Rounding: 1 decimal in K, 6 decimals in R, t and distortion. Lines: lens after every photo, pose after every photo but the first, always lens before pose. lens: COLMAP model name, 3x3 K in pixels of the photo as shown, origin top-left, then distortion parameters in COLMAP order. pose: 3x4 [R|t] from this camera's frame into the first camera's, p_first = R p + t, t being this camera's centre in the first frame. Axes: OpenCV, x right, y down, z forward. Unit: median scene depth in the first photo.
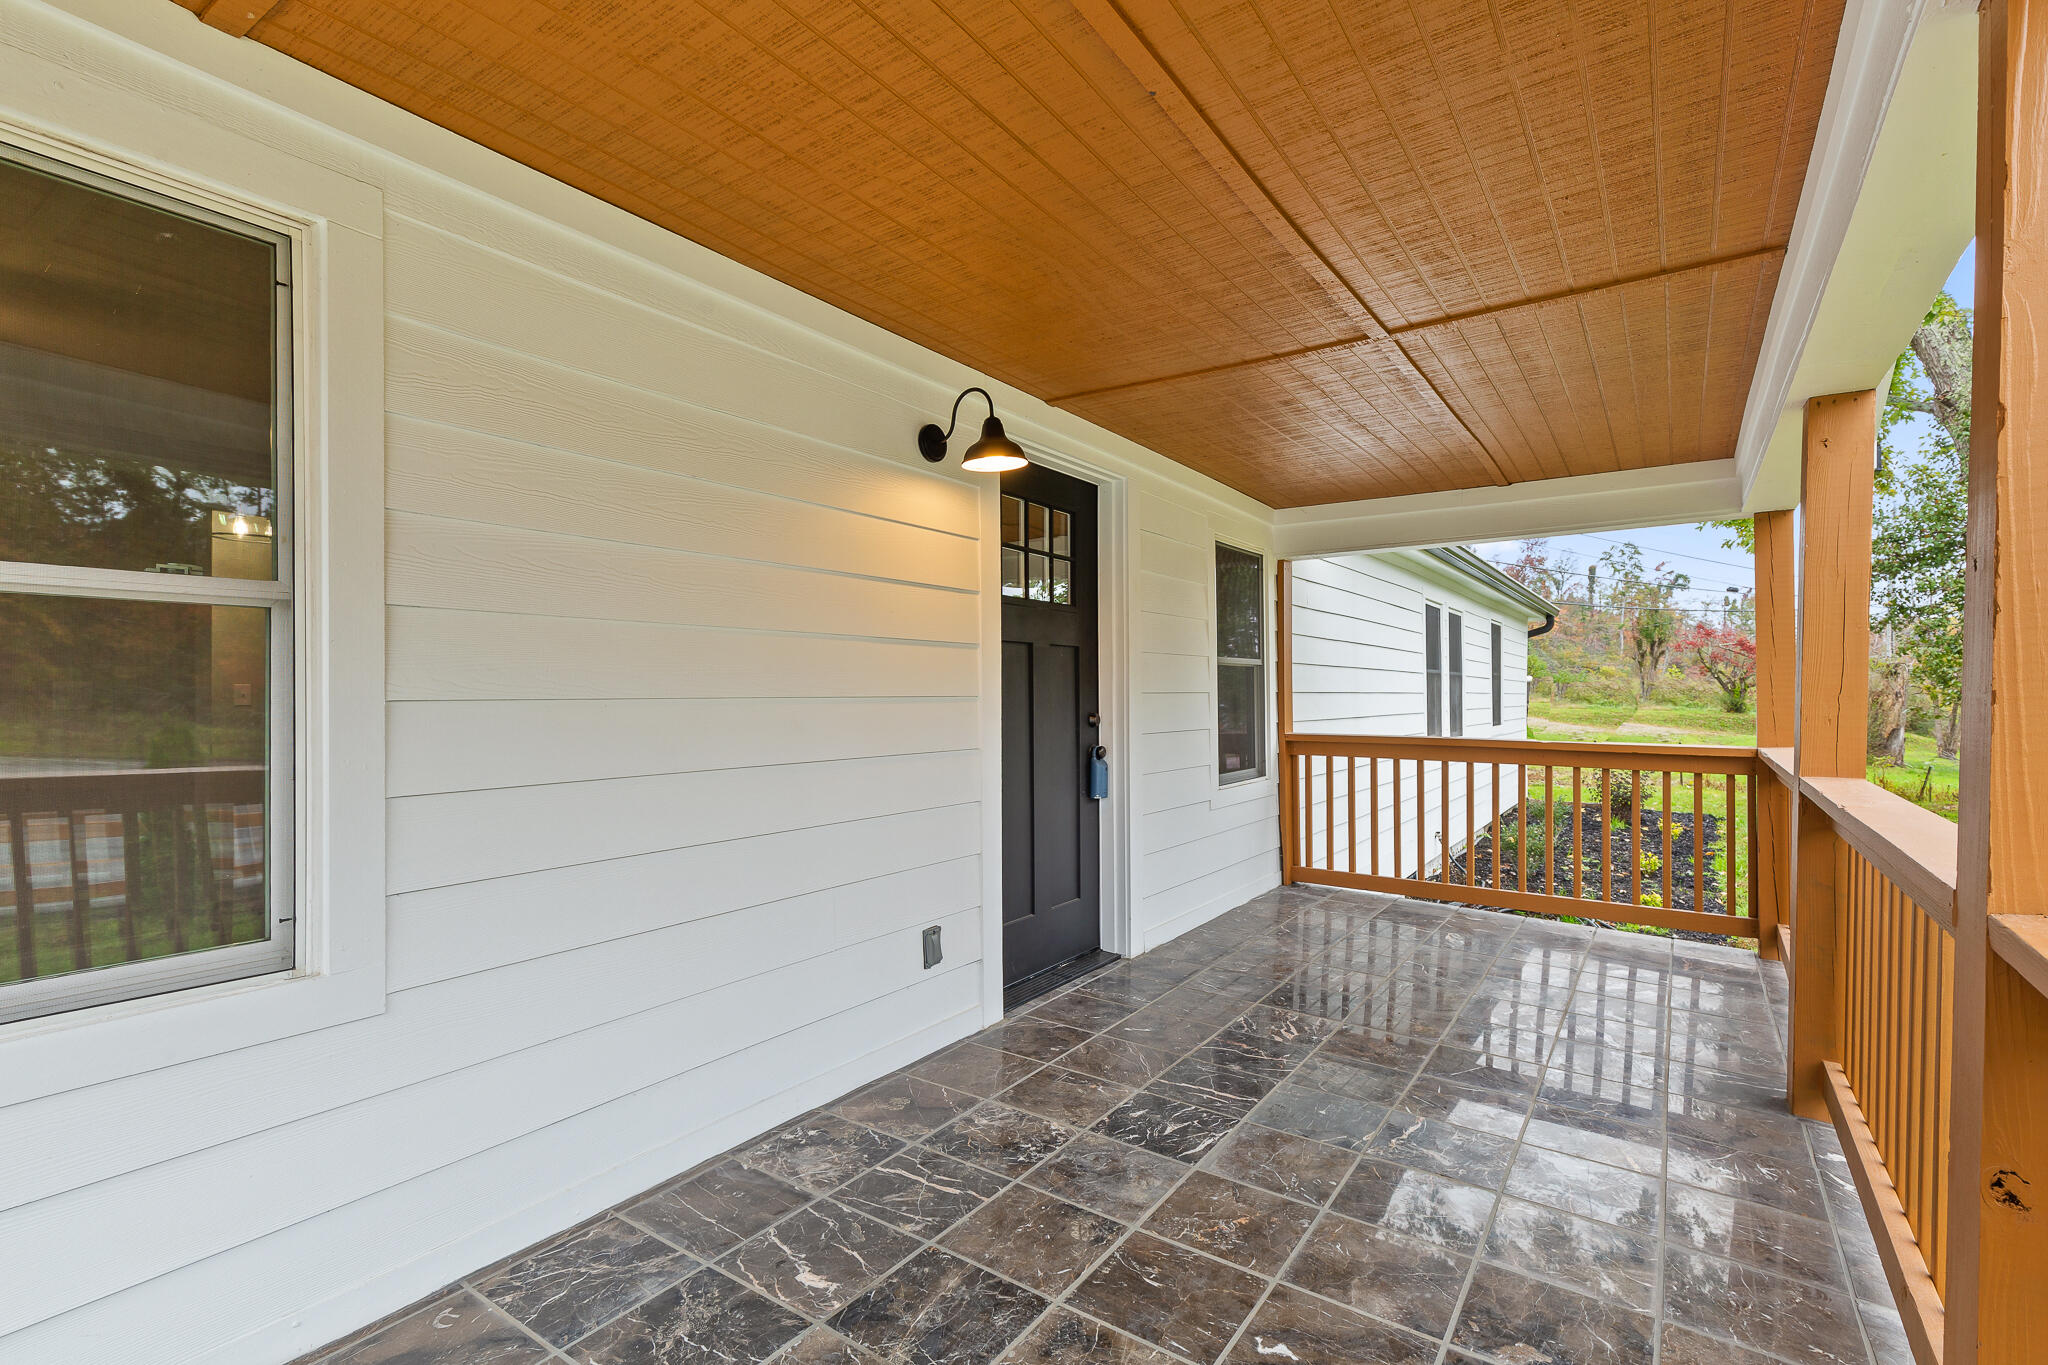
lens RADIAL K [[931.3, 0, 1007.6], [0, 931.3, 691.5], [0, 0, 1]] dist [0.002066, 0.000488]
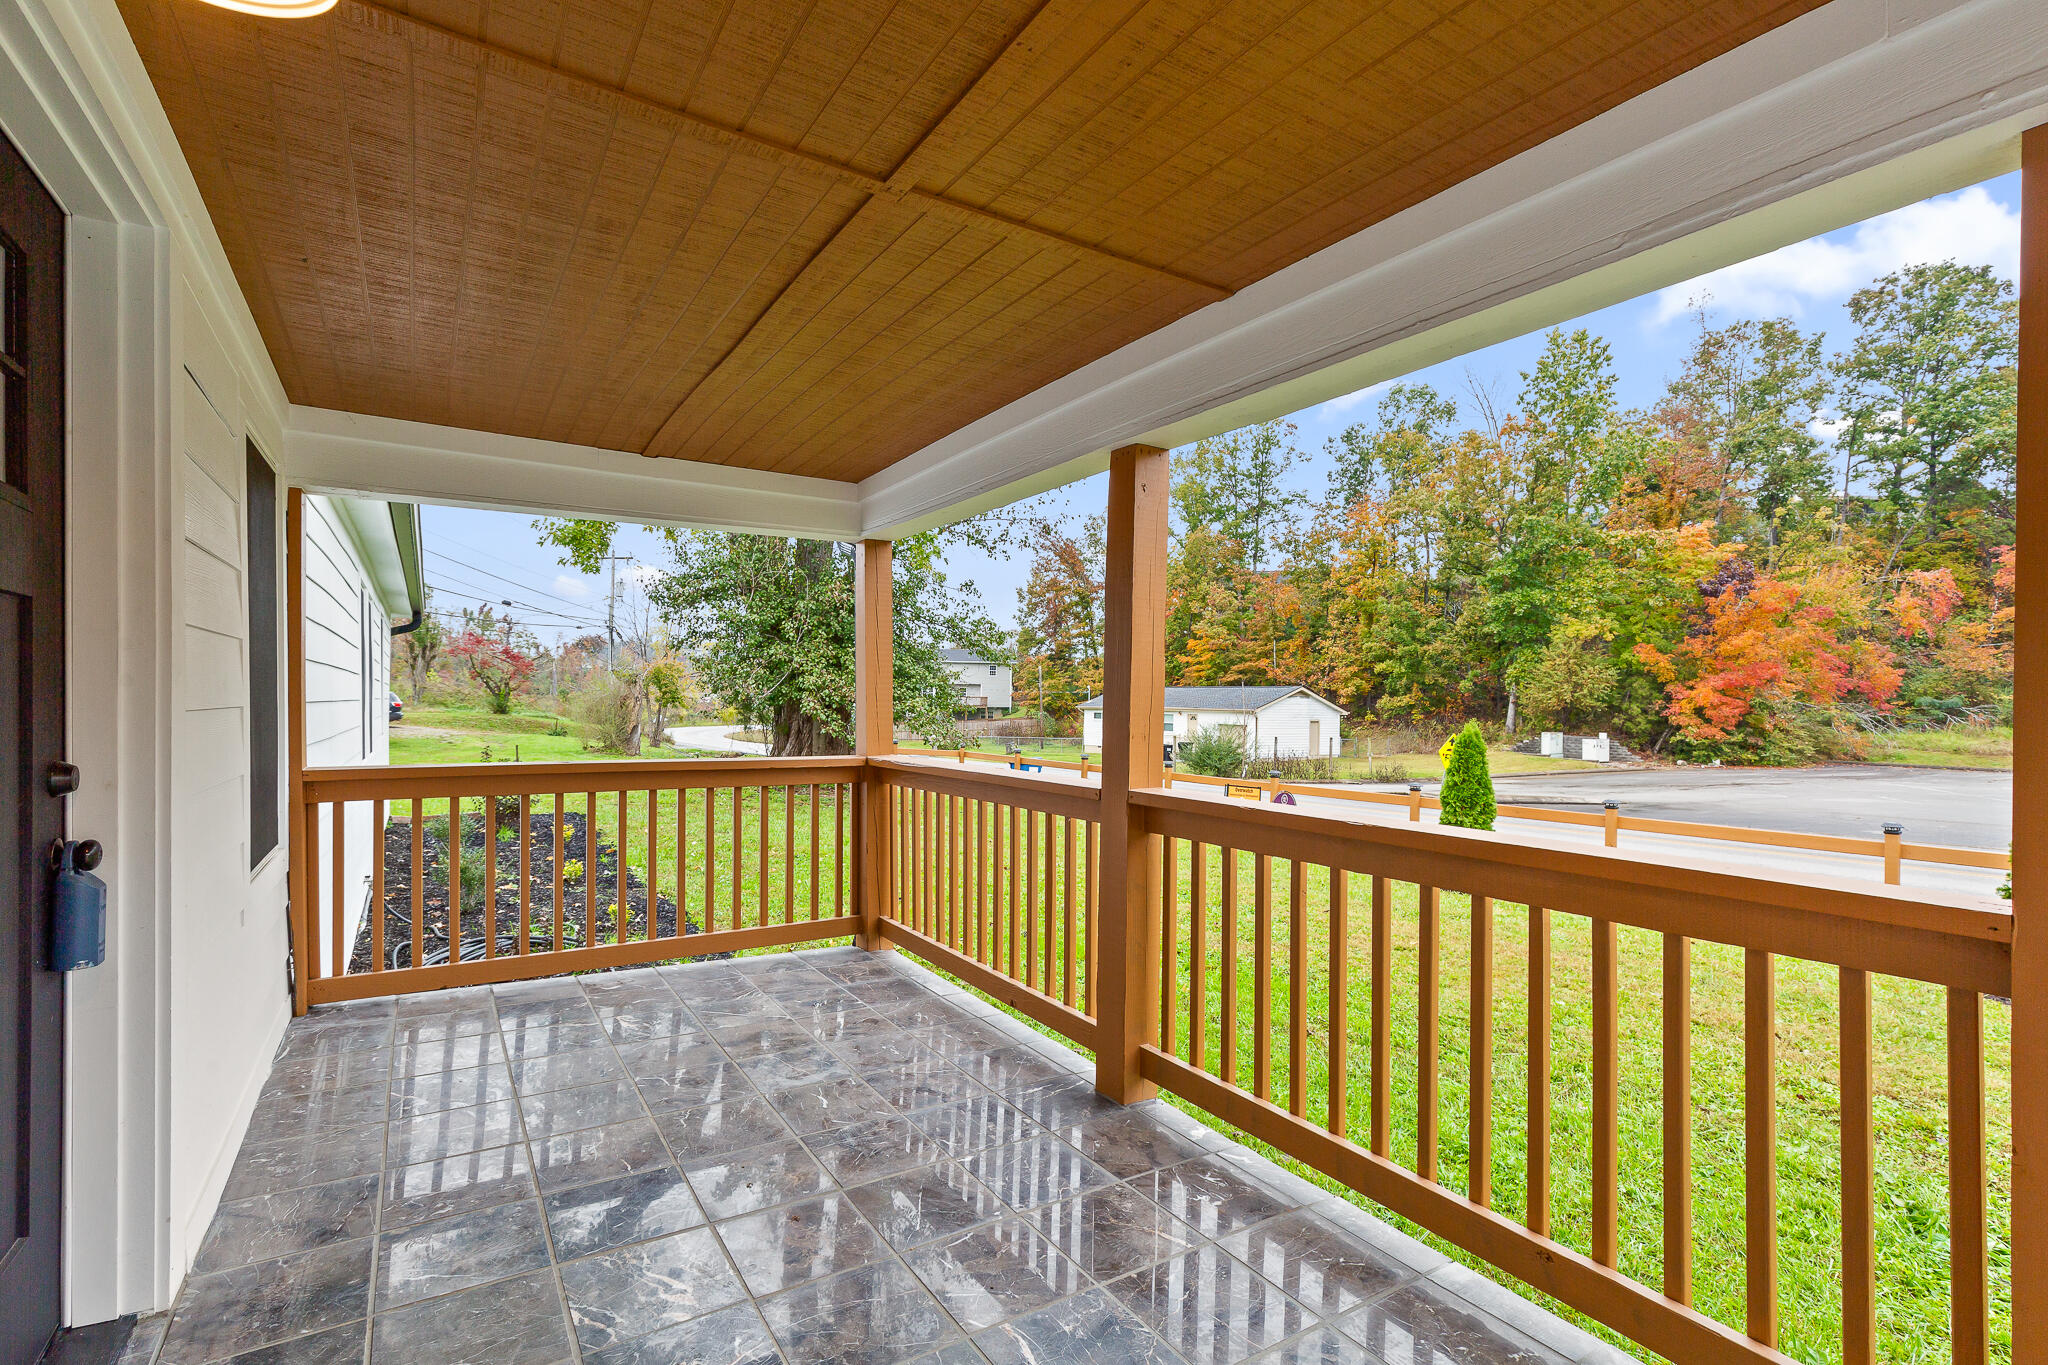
lens RADIAL K [[931.3, 0, 1014.9], [0, 931.3, 694.0], [0, 0, 1]] dist [0.002066, 0.000488]
pose [[0.389803, 0.011320, 0.920829, -0.086112], [-0.012123, 0.999901, -0.007160, -0.006187], [-0.920818, -0.008372, 0.389902, 0.315319]]
